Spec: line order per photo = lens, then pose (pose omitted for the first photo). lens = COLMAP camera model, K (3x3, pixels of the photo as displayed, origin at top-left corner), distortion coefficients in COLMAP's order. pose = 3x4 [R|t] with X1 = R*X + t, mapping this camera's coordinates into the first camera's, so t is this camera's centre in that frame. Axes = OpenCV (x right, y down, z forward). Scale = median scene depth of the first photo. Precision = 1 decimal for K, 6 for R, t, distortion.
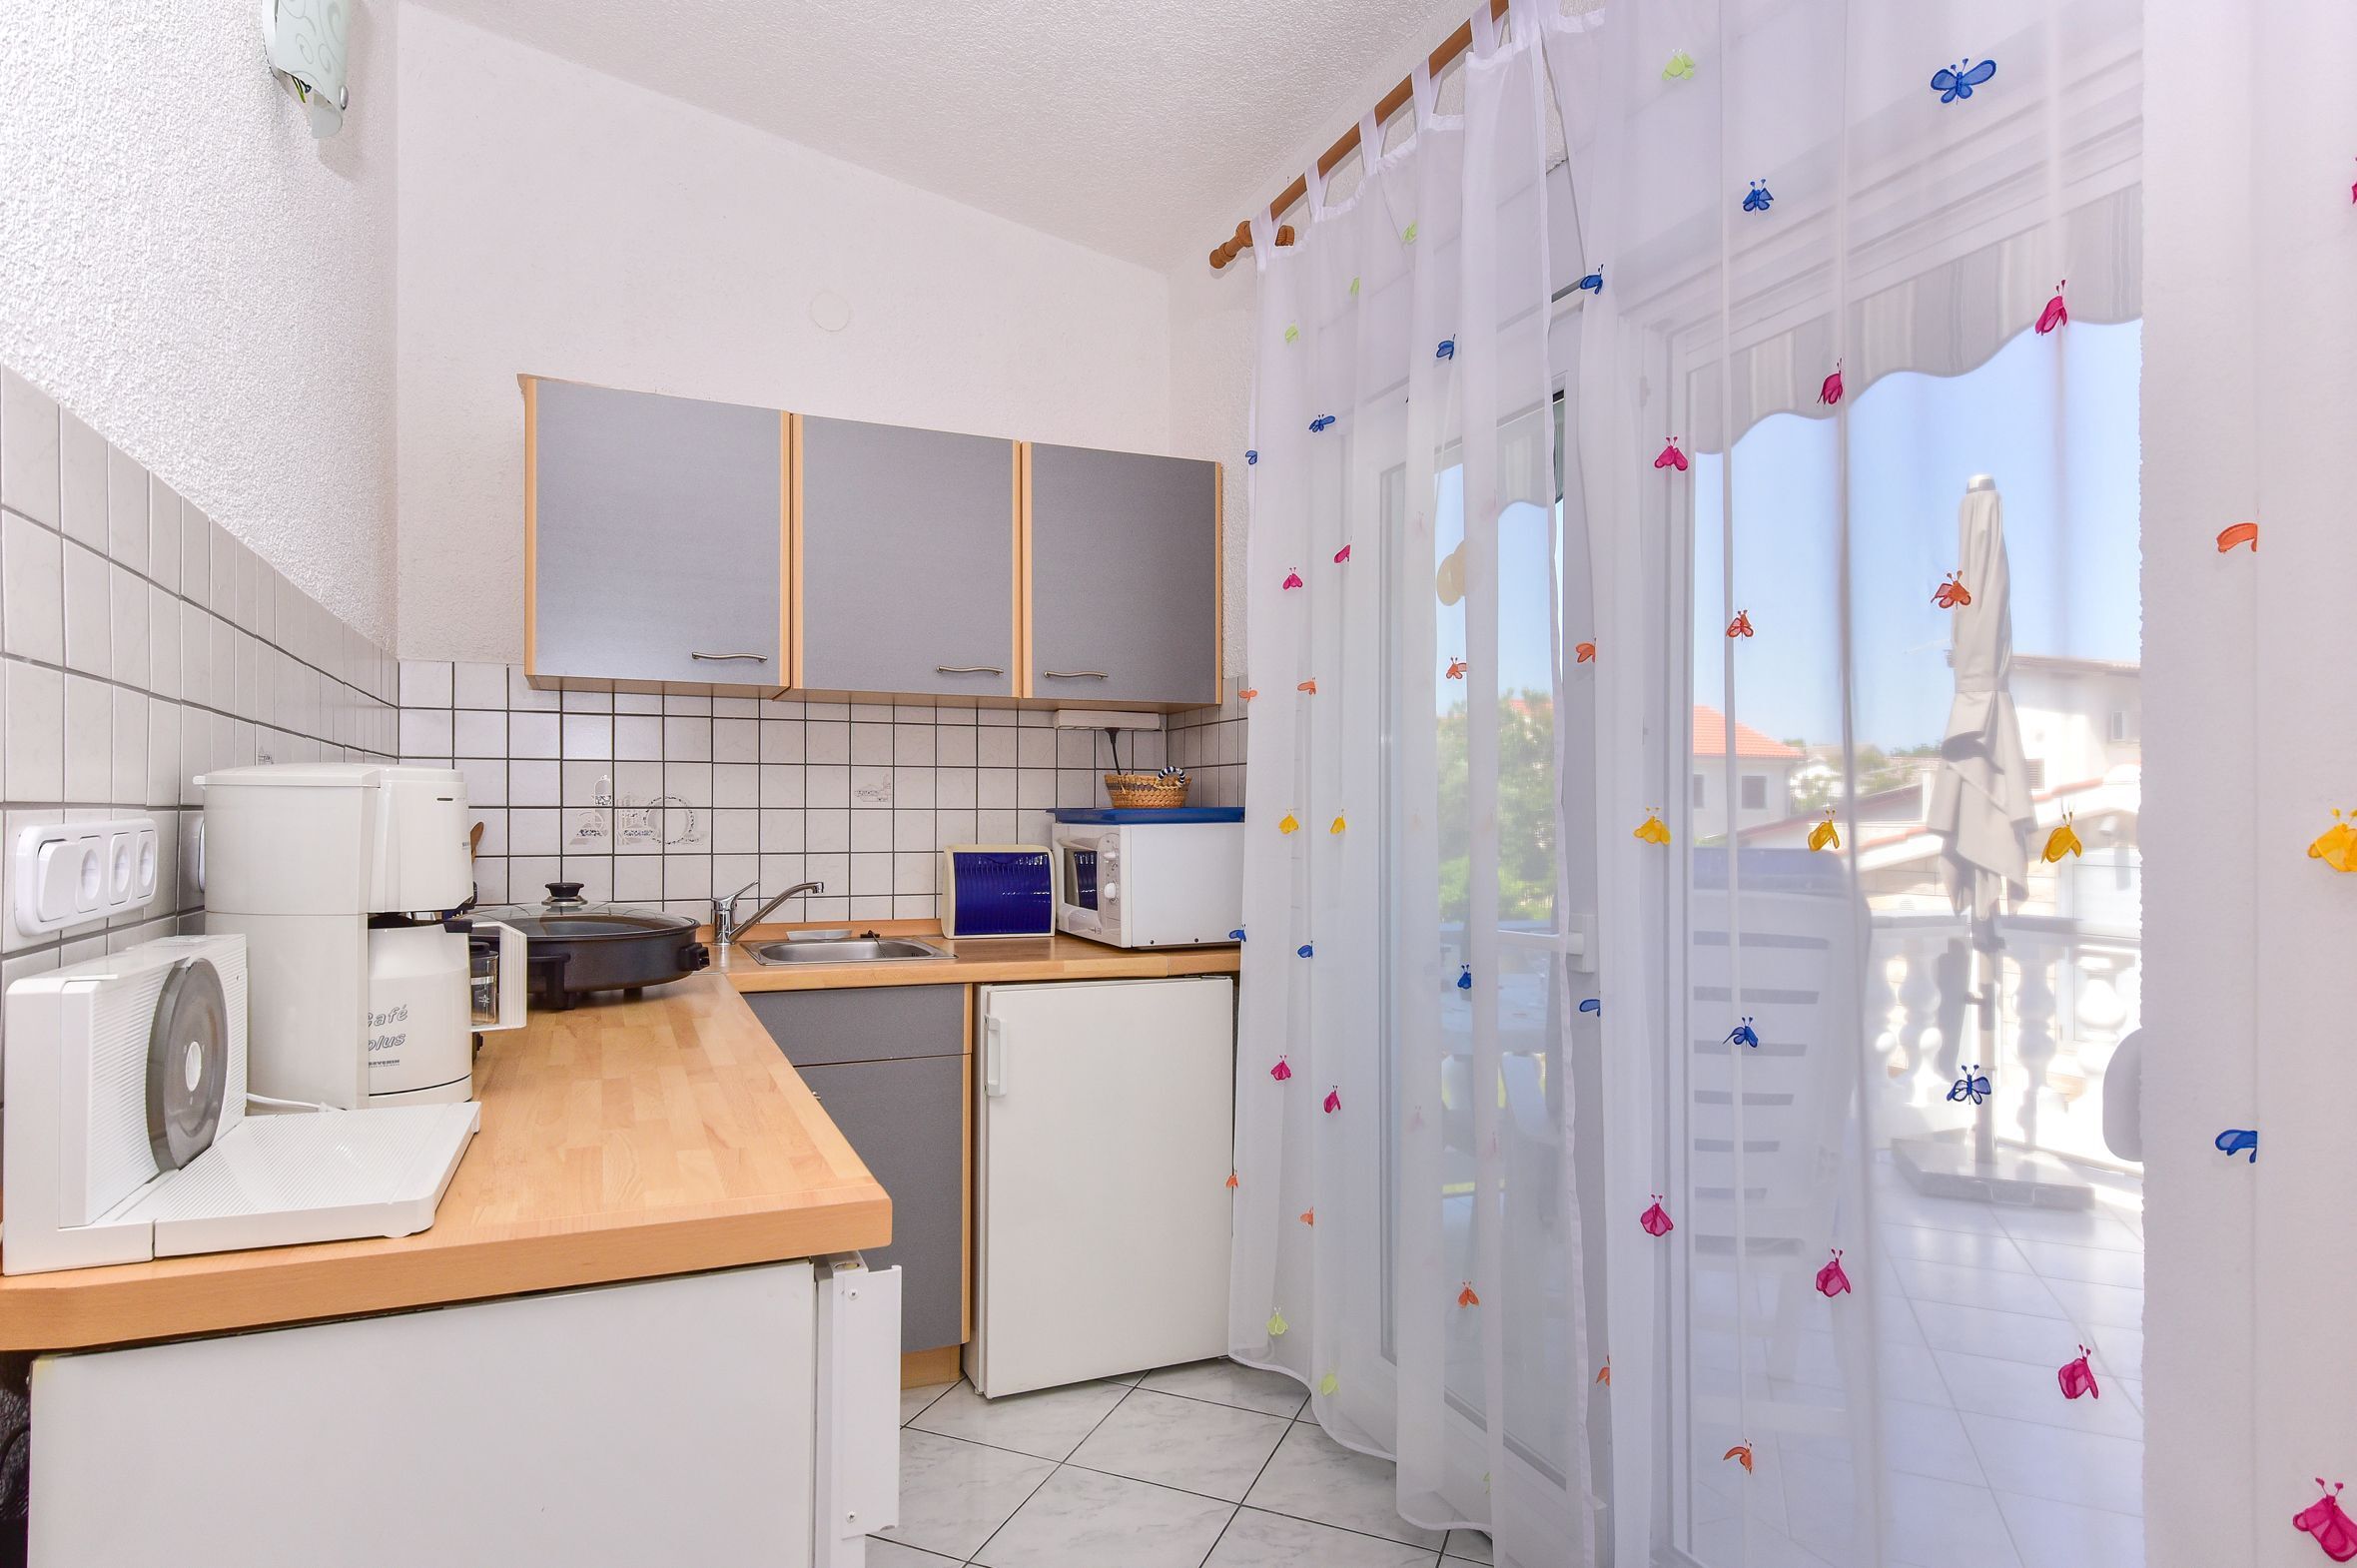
lens RADIAL K [[1262.9, 0, 1175.5], [0, 1262.9, 817.9], [0, 0, 1]] dist [0.002018, 0.000105]
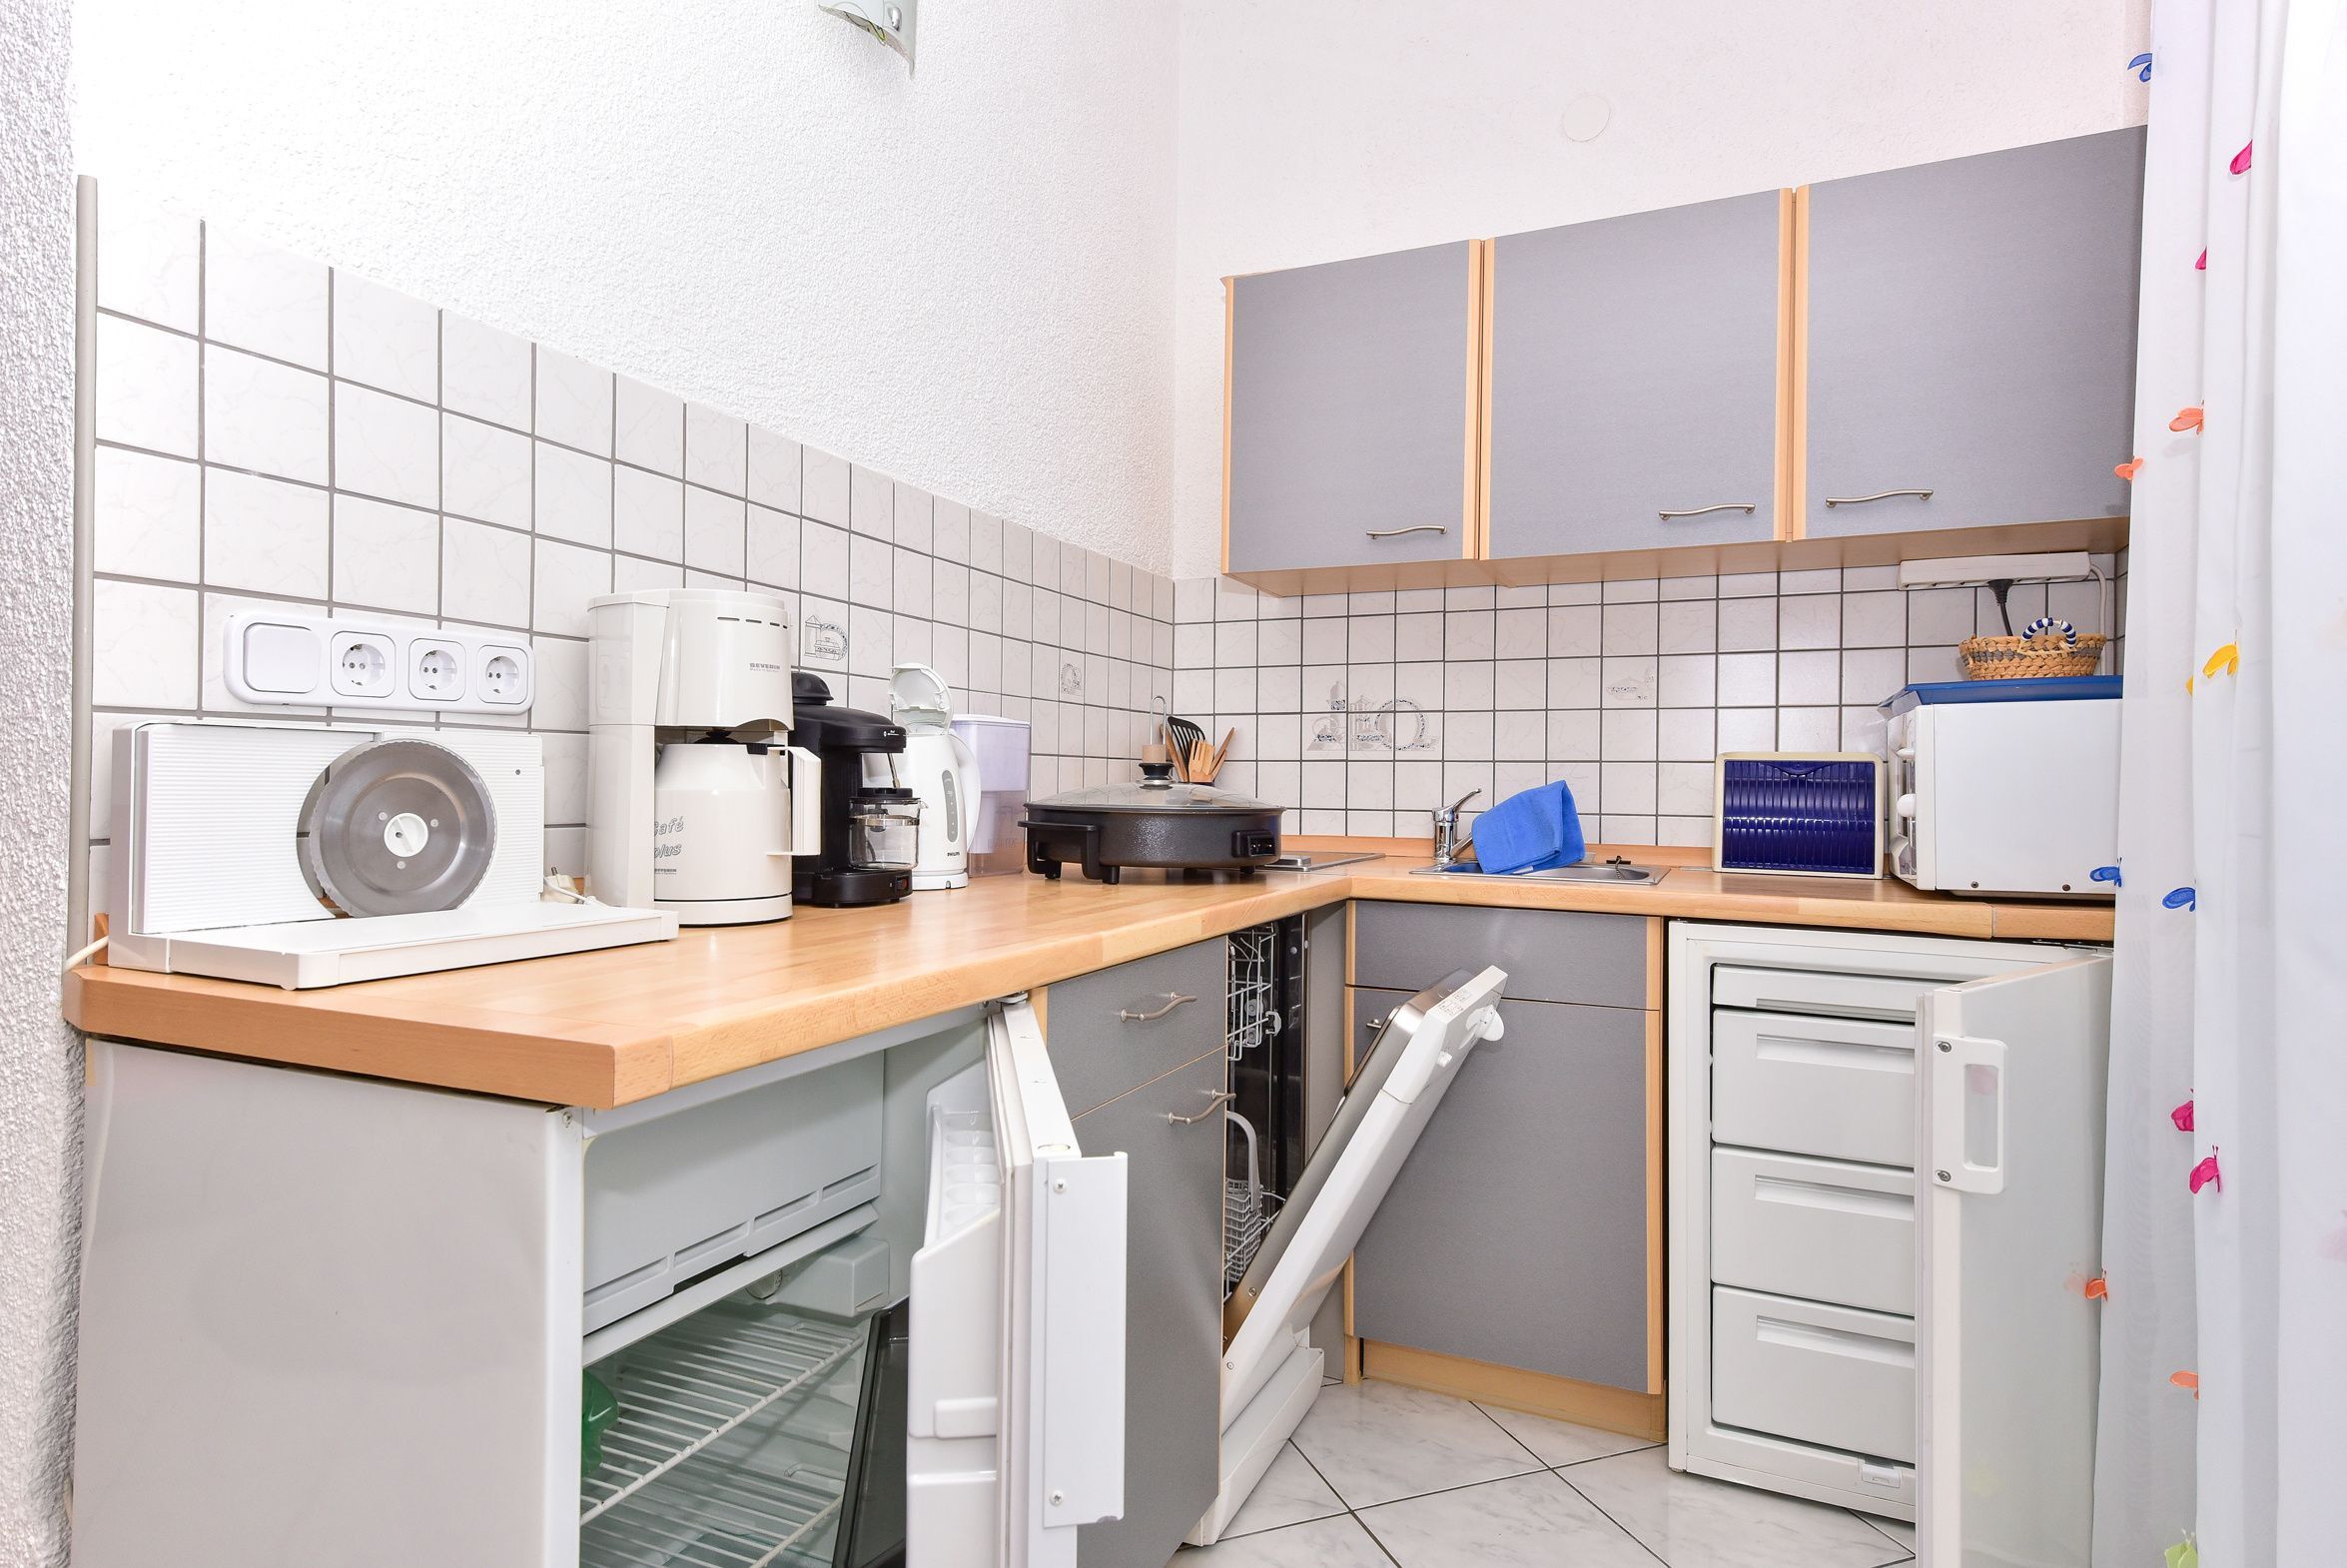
lens RADIAL K [[1280.1, 0, 1173.5], [0, 1280.1, 784.0], [0, 0, 1]] dist [0.005368, 0.000607]
pose [[0.673211, 0.002415, -0.739447, 0.187323], [-0.007000, 0.999971, -0.003108, 0.050182], [0.739418, 0.007269, 0.673208, 0.243280]]
